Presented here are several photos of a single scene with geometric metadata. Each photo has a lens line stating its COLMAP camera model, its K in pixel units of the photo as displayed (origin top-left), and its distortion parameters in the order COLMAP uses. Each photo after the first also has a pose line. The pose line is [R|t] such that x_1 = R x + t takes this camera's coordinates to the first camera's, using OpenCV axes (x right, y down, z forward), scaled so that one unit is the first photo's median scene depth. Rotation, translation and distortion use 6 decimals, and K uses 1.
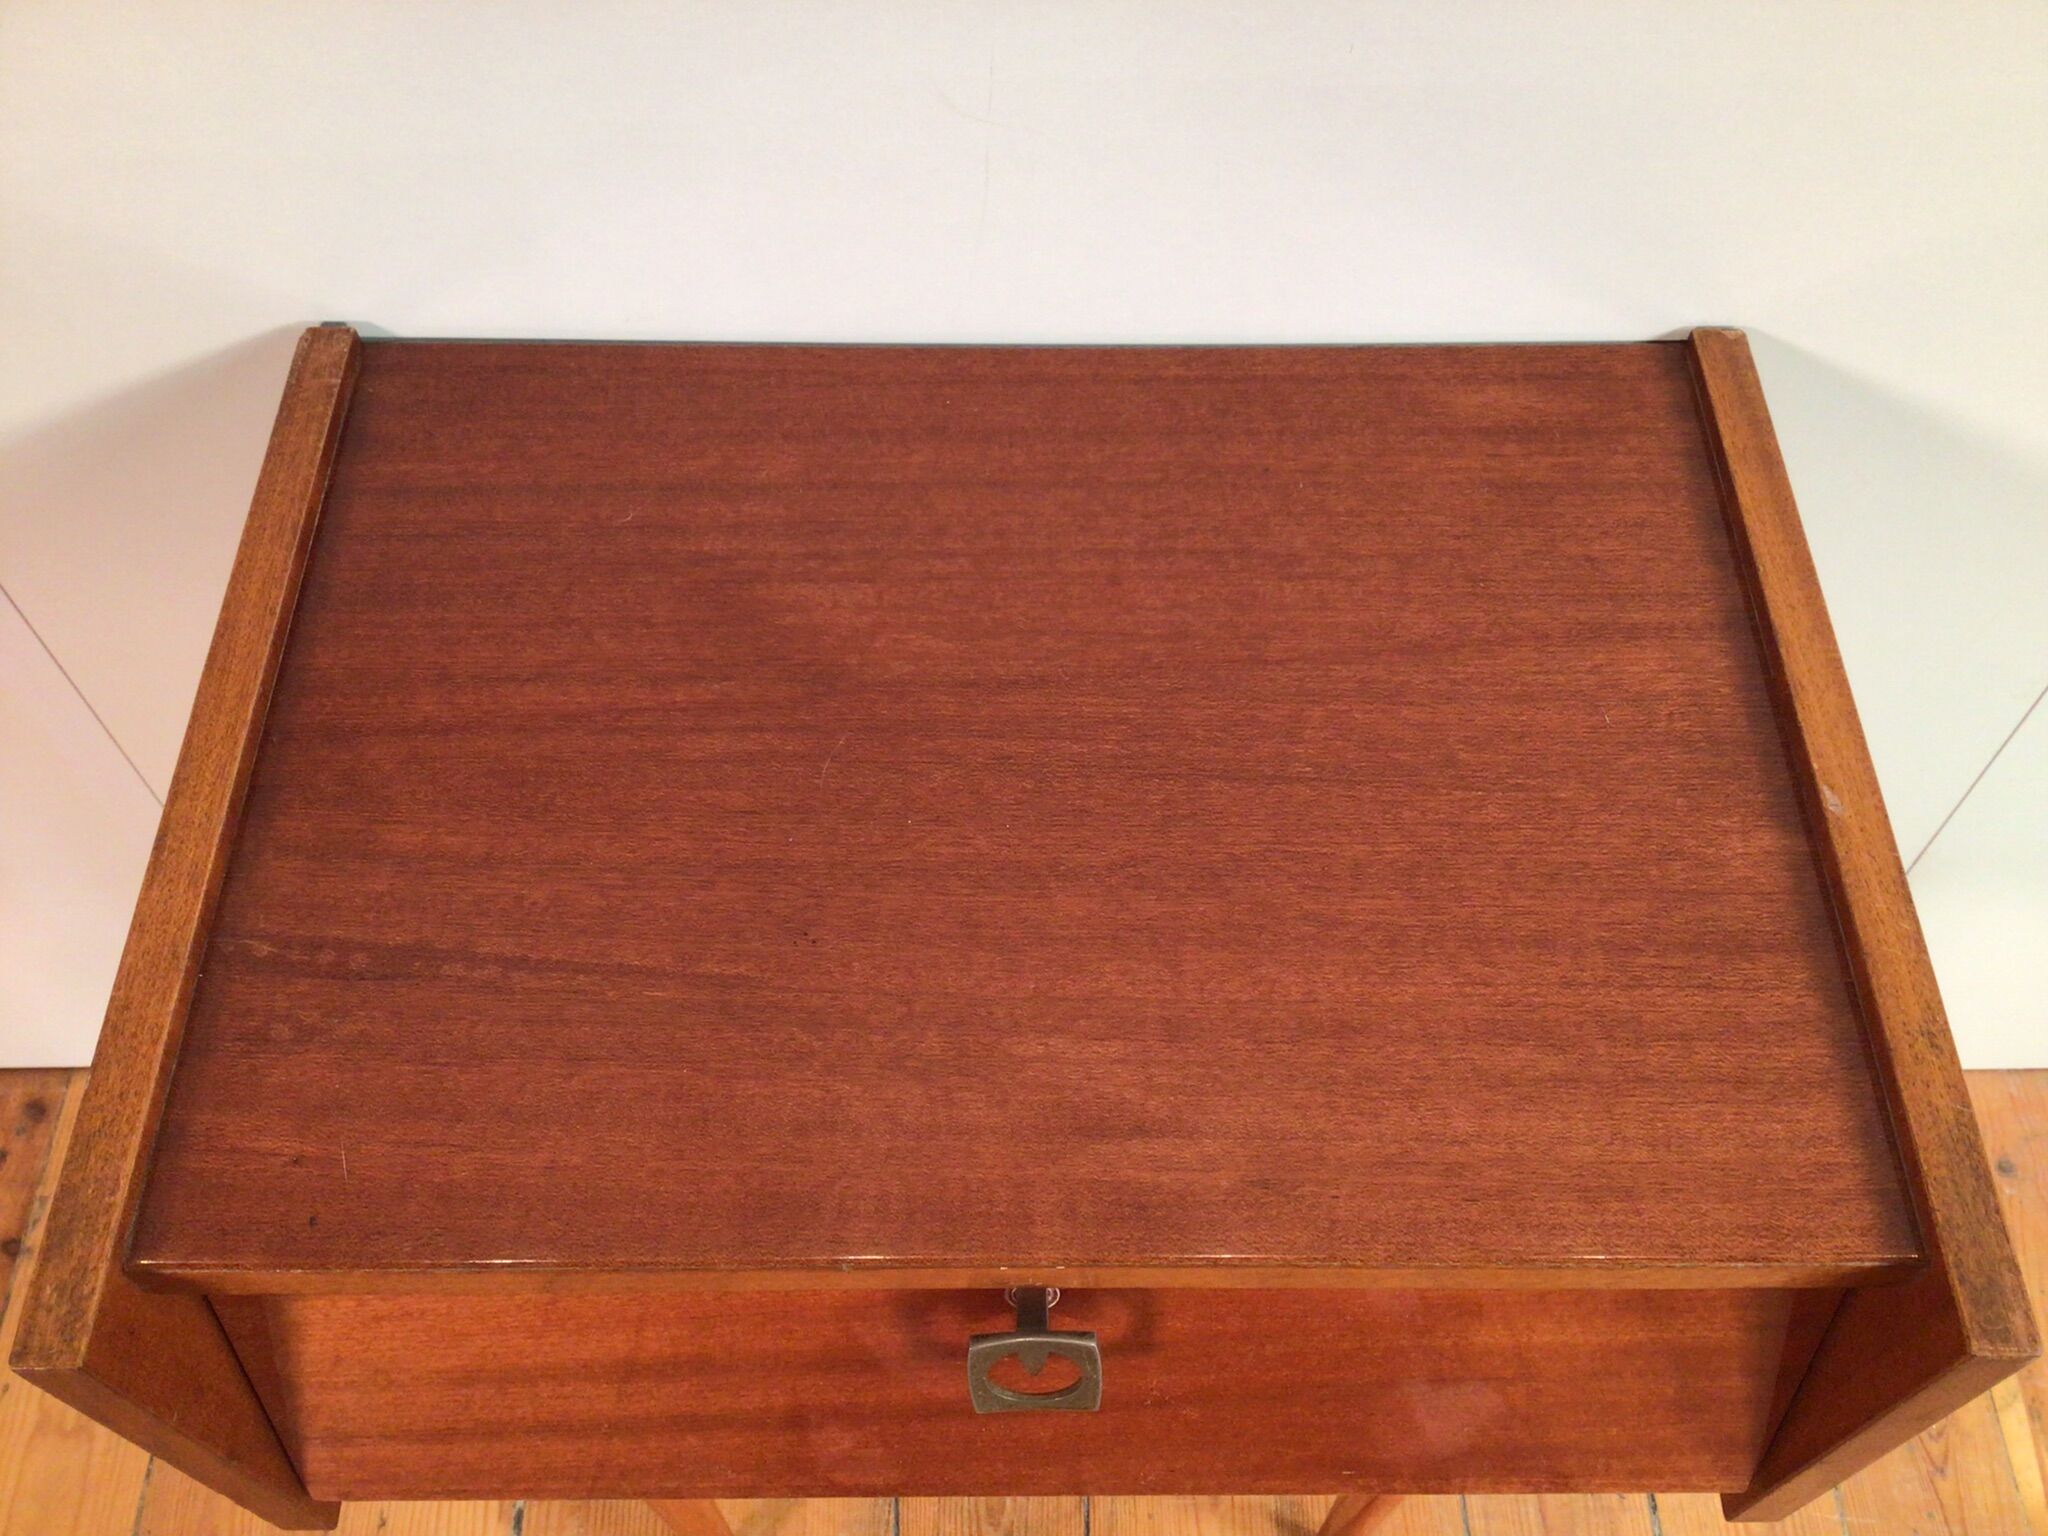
lens RADIAL K [[1858.0, 0, 1054.9], [0, 1858.0, 771.1], [0, 0, 1]] dist [0.103982, -0.204690]
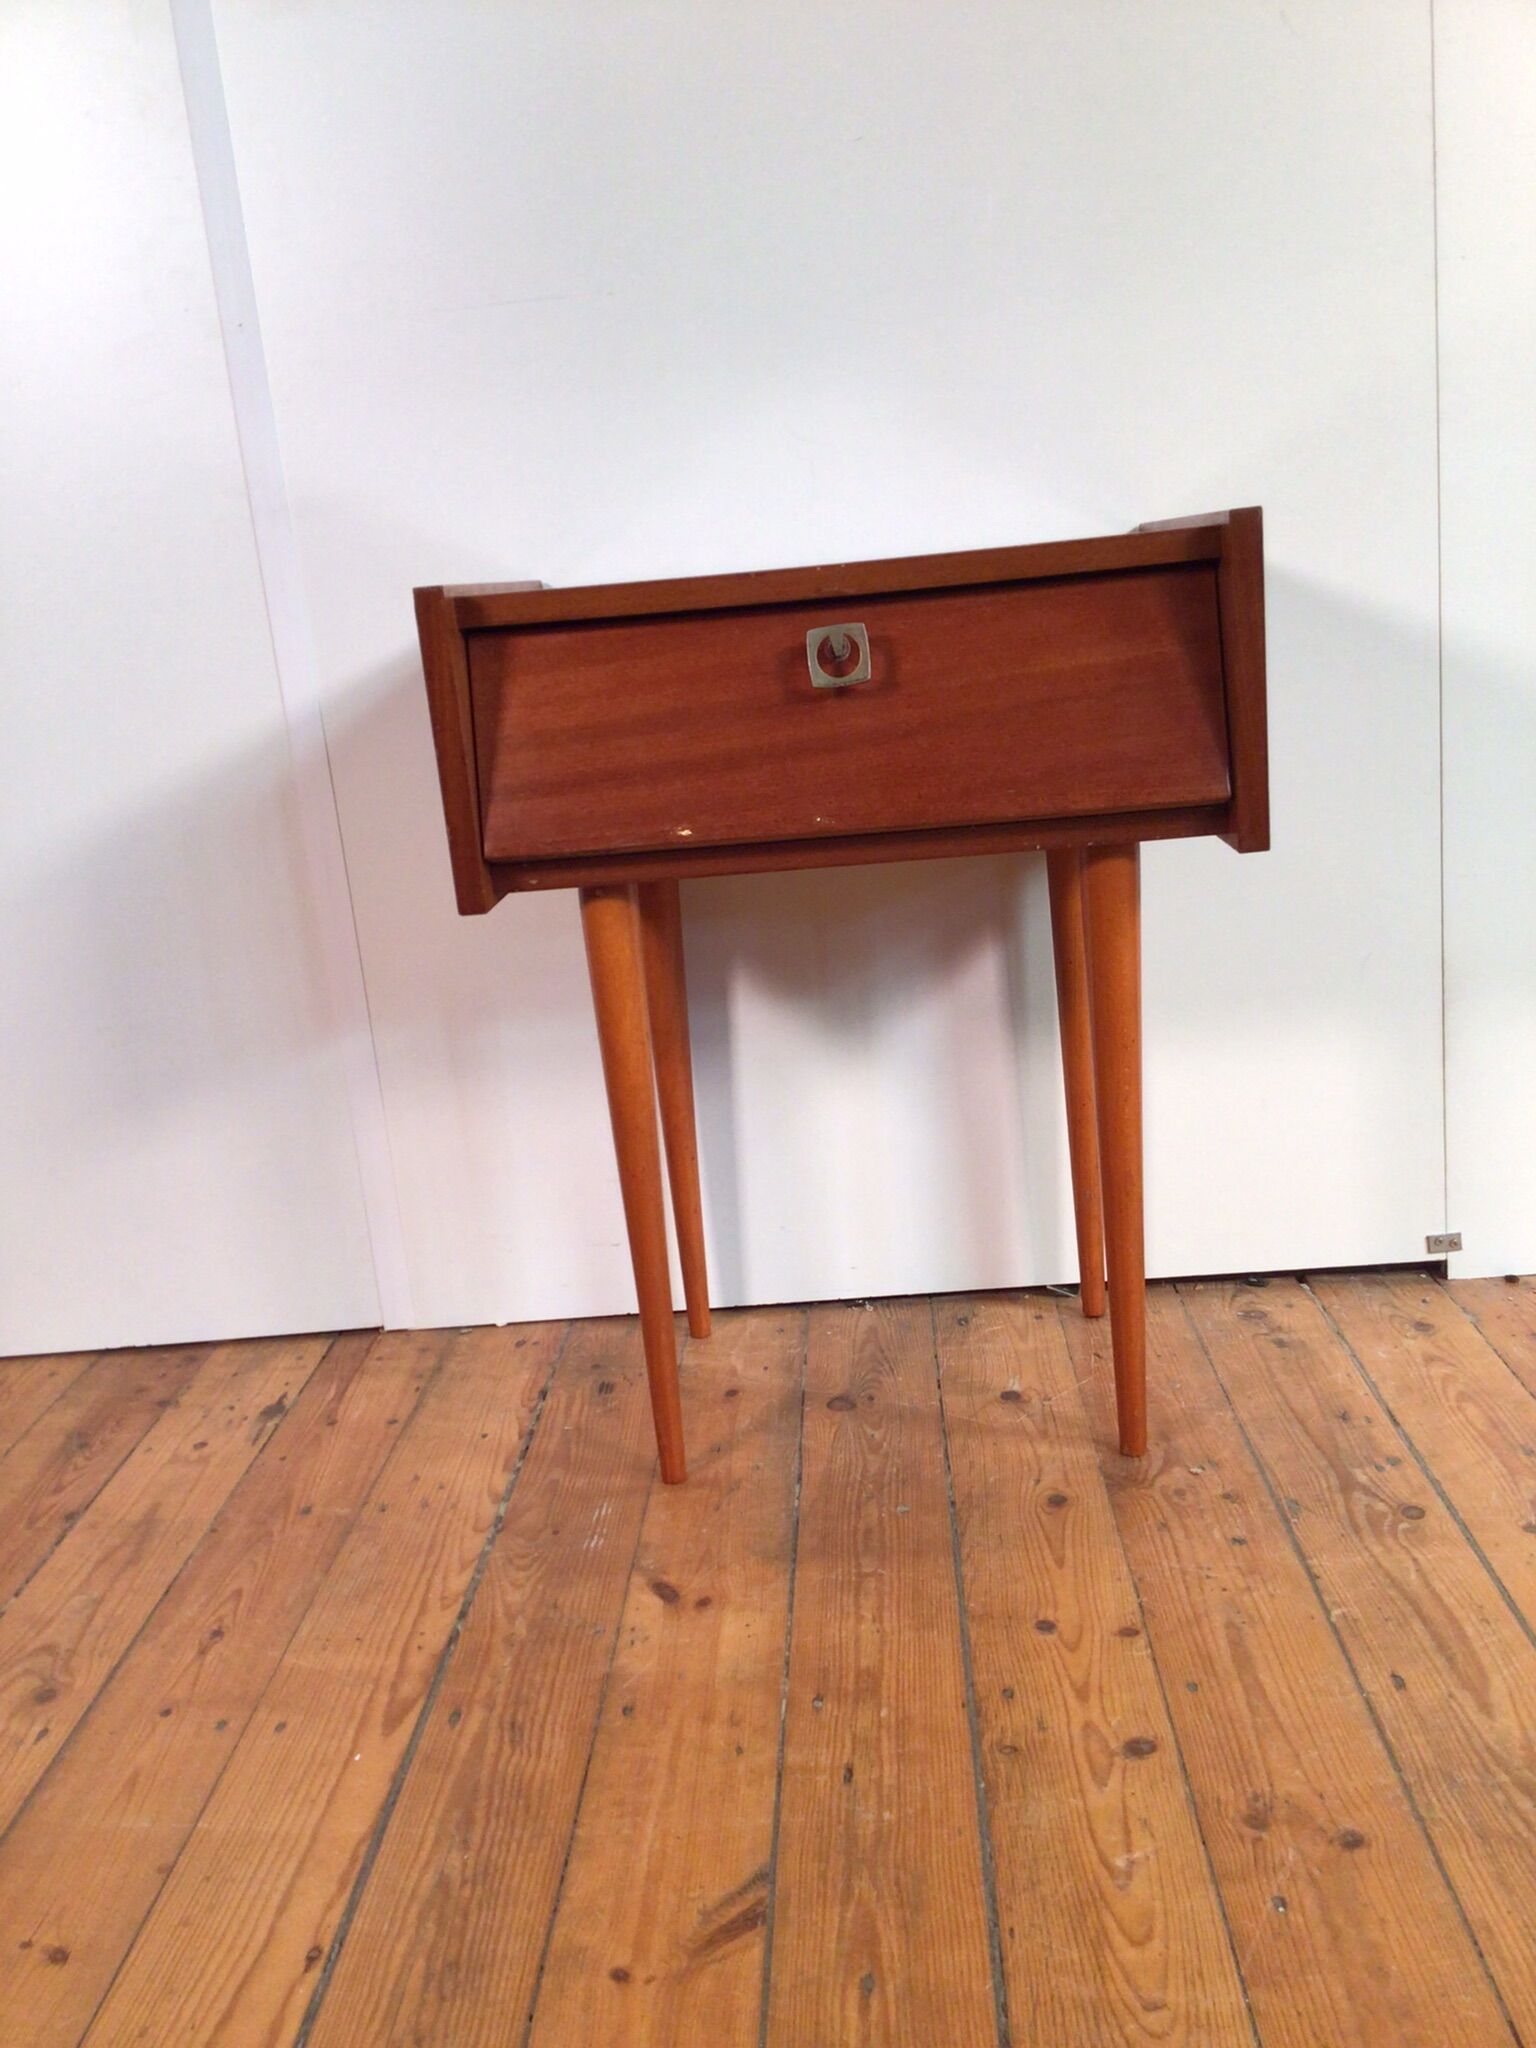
lens RADIAL K [[1825.3, 0, 765.3], [0, 1825.3, 1031.0], [0, 0, 1]] dist [0.124926, -0.244568]
pose [[0.993014, -0.083381, -0.083496, 0.043786], [0.003603, 0.728691, -0.684834, 1.987718], [0.117944, 0.679748, 0.723900, -0.246697]]
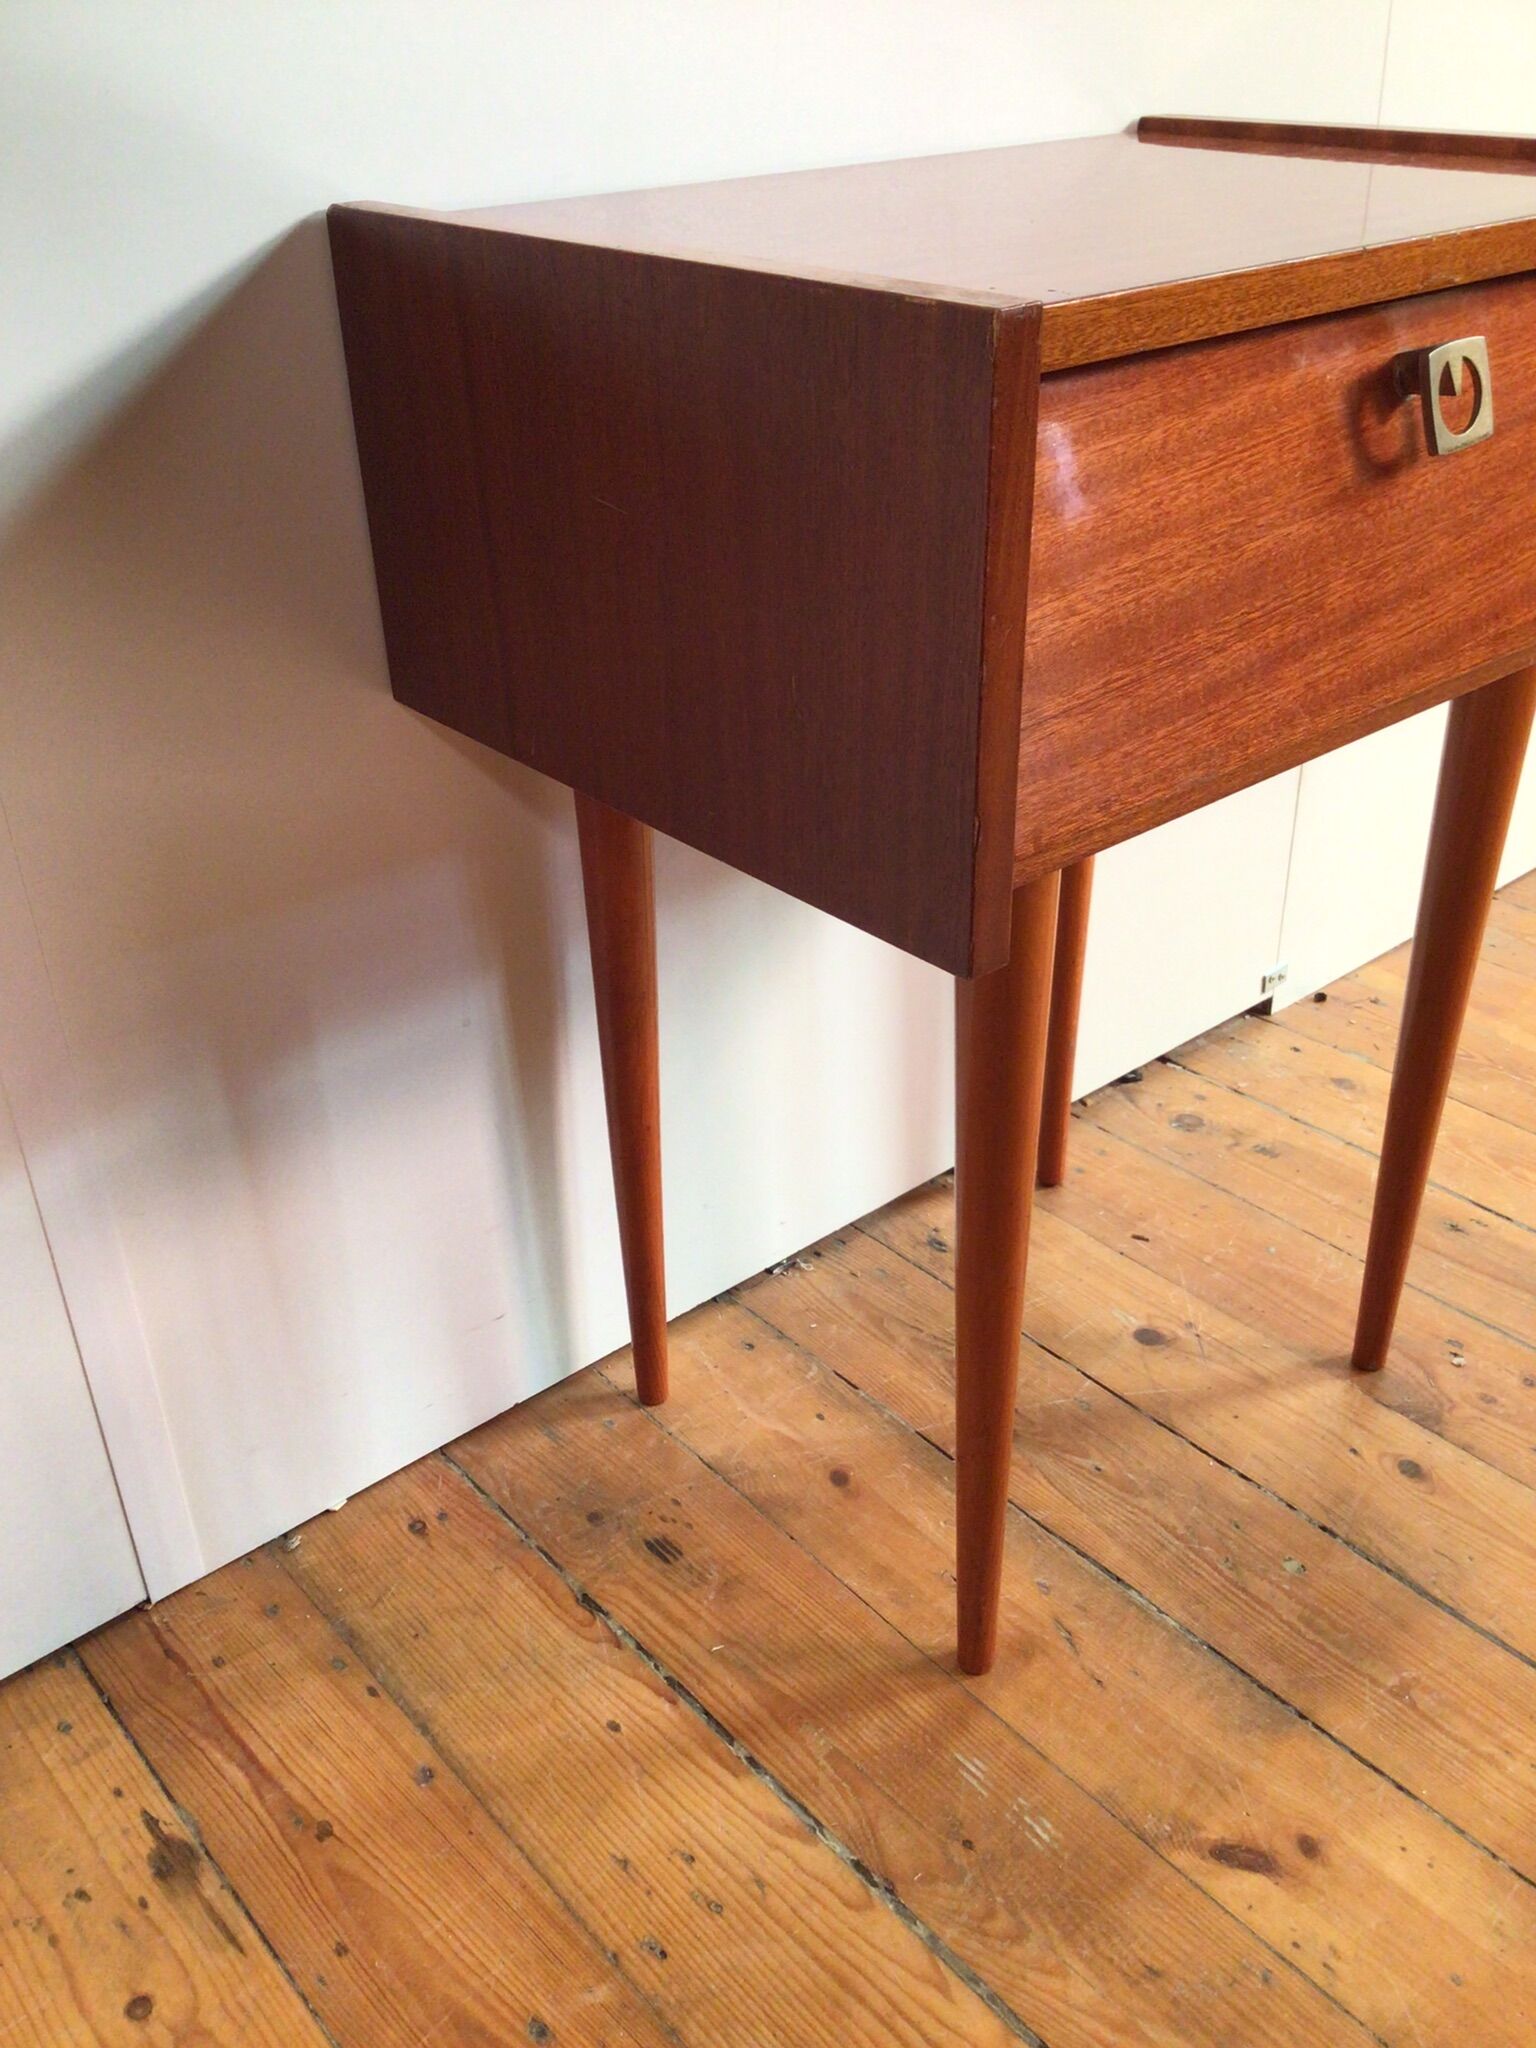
lens RADIAL K [[1844.9, 0, 765.3], [0, 1844.9, 1036.5], [0, 0, 1]] dist [0.128968, -0.268705]
pose [[0.768927, -0.347863, 0.536416, -1.140635], [0.554538, 0.780439, -0.288794, 0.726165], [-0.318180, 0.519525, 0.793004, 0.344657]]
